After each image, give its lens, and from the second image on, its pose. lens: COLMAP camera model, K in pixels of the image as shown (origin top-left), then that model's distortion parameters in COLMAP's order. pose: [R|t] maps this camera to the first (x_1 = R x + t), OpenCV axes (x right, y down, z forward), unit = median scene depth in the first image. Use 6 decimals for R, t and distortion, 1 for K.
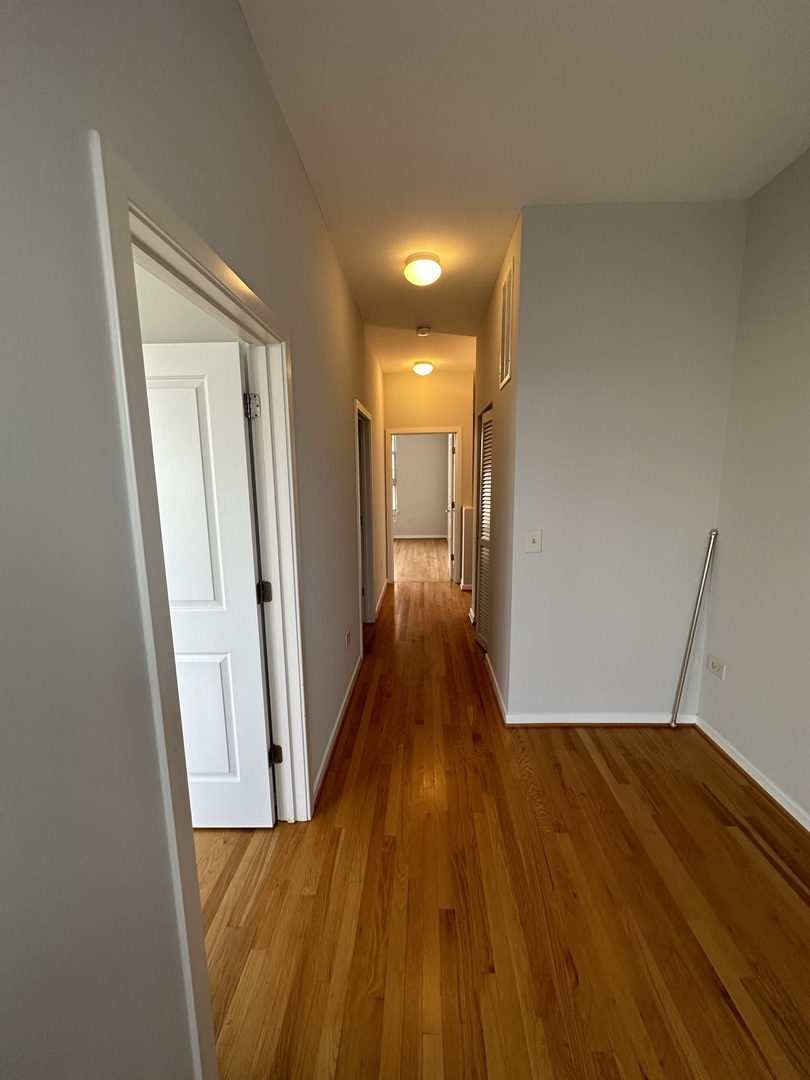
lens RADIAL K [[429.8, 0, 405.1], [0, 429.8, 540.7], [0, 0, 1]] dist [-0.001884, 0.000267]
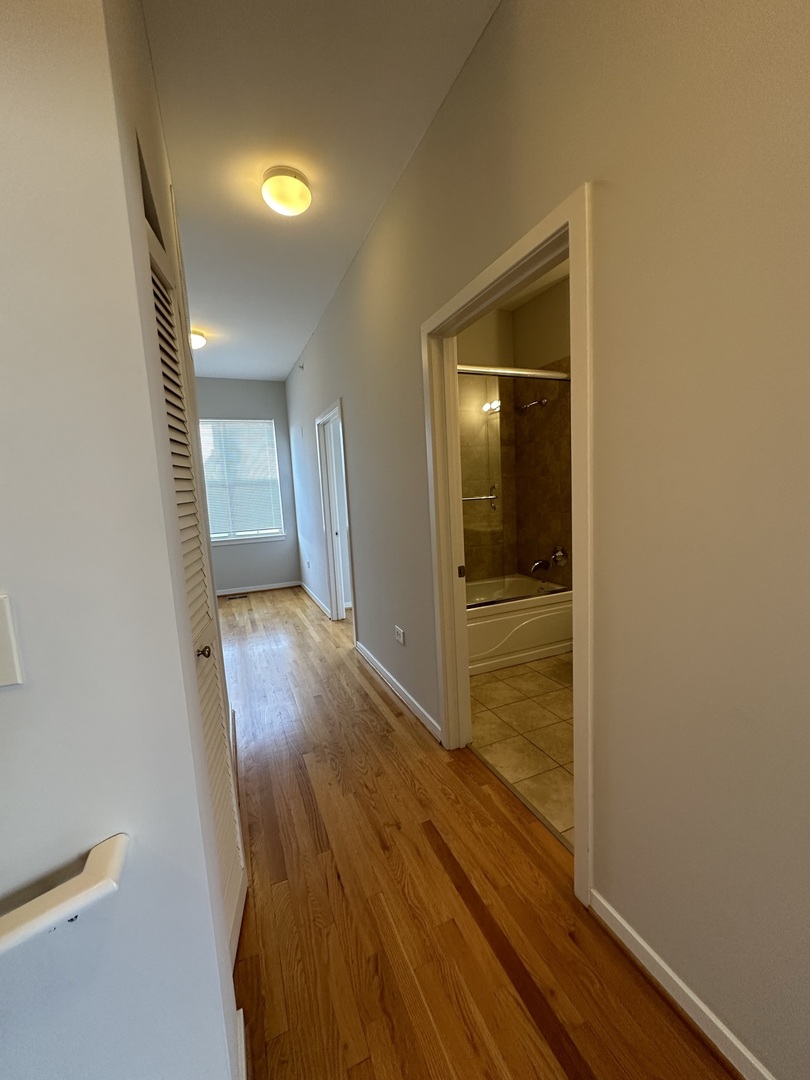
lens RADIAL K [[429.5, 0, 405.0], [0, 429.5, 540.0], [0, 0, 1]] dist [-0.001625, -0.000095]
pose [[-0.900905, 0.103719, -0.421442, 0.359261], [-0.012079, 0.964658, 0.263229, -0.344668], [0.433849, 0.242235, -0.867812, 2.817614]]
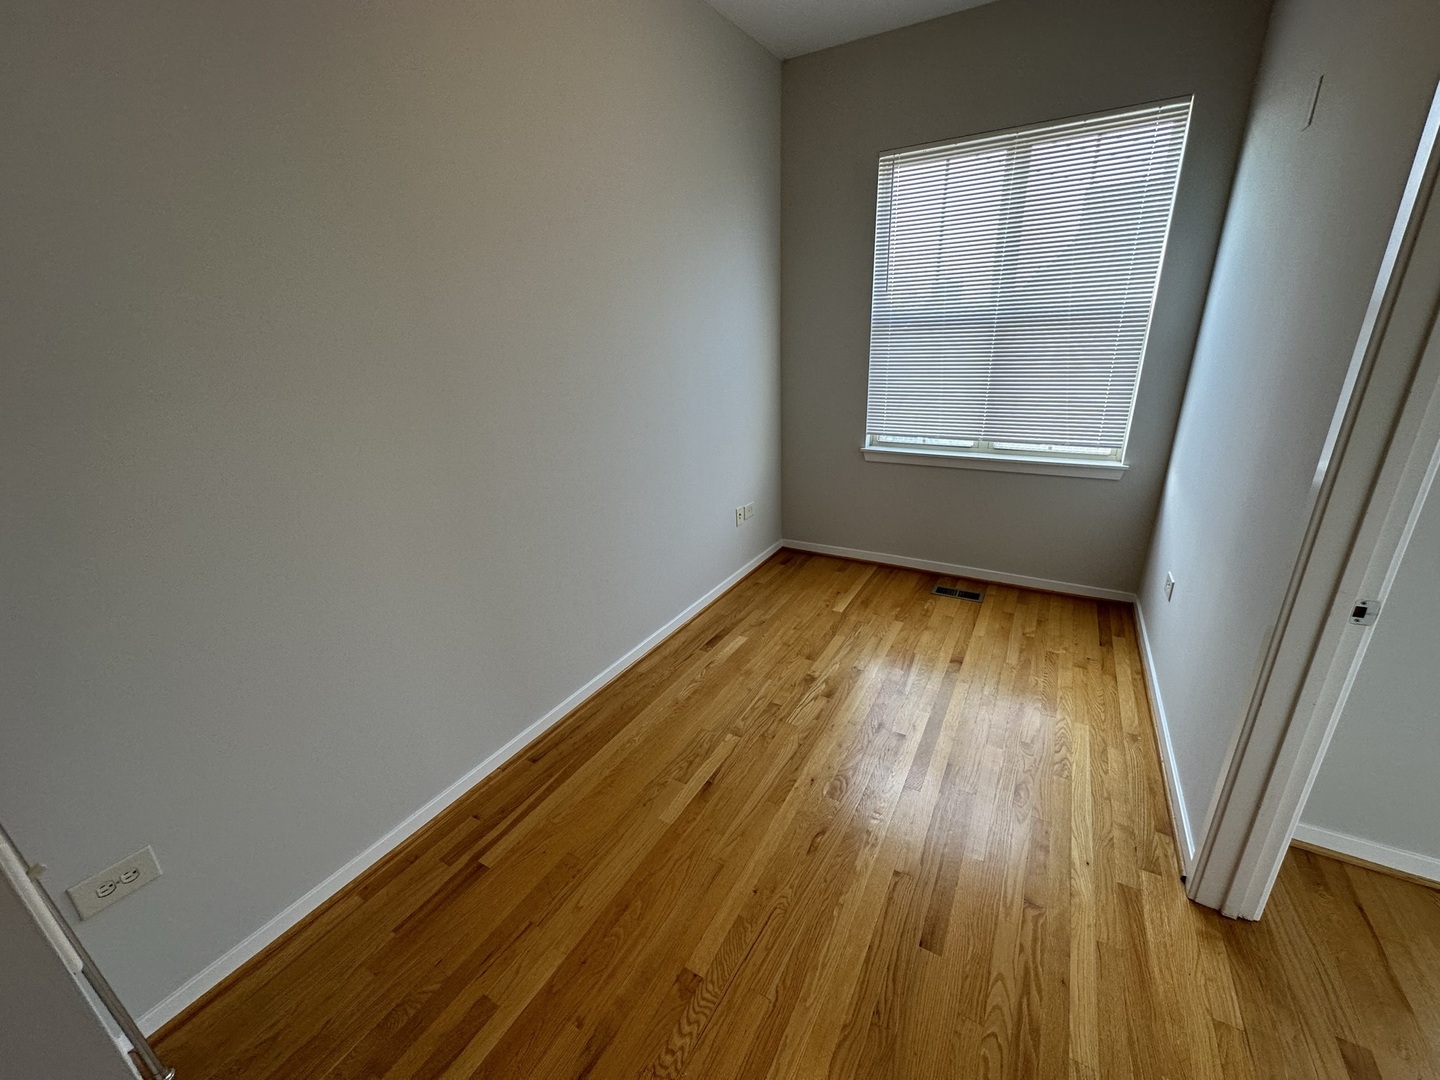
lens RADIAL K [[573.1, 0, 718.0], [0, 573.1, 540.2], [0, 0, 1]] dist [-0.001884, 0.000267]
pose [[-0.884235, -0.115981, 0.452413, 0.048076], [0.123893, 0.875723, 0.466647, -0.208969], [-0.450311, 0.468676, -0.759976, 1.335307]]
